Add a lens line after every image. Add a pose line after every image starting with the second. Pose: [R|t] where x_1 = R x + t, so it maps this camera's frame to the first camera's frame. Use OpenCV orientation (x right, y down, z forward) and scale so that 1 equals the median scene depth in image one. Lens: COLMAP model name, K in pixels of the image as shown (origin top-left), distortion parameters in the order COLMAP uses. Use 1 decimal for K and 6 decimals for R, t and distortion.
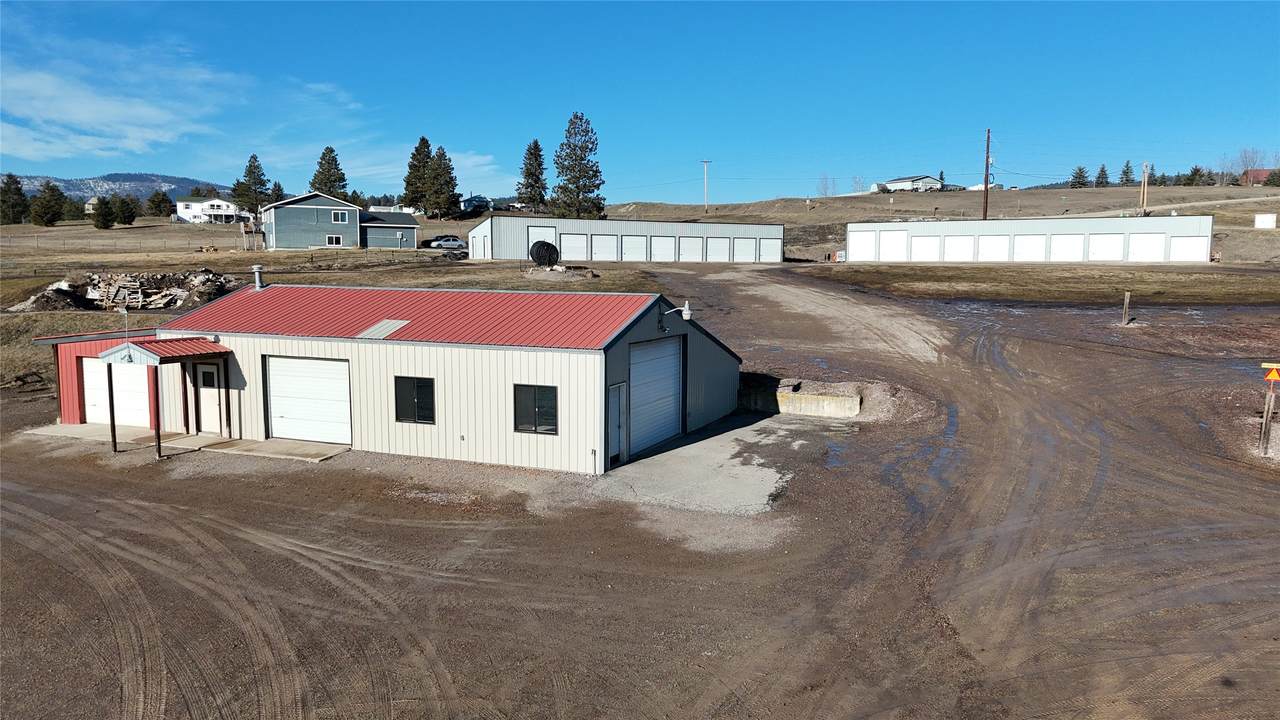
lens RADIAL K [[930.9, 0, 640.0], [0, 930.9, 360.0], [0, 0, 1]] dist [0.087218, -0.105747]
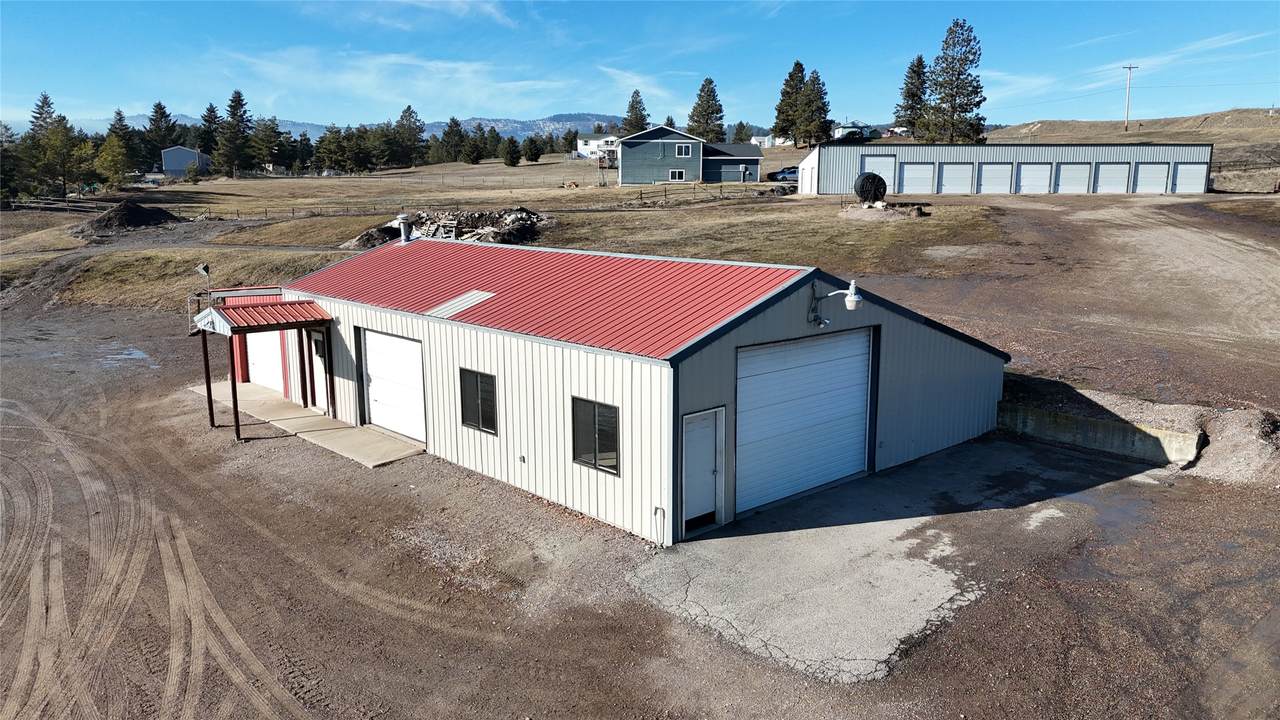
lens RADIAL K [[930.9, 0, 640.0], [0, 930.9, 360.0], [0, 0, 1]] dist [0.087218, -0.105747]
pose [[0.915814, 0.066710, -0.396024, 0.052507], [-0.037297, 0.995973, 0.081522, -0.016857], [0.399868, -0.059889, 0.914614, 0.106087]]
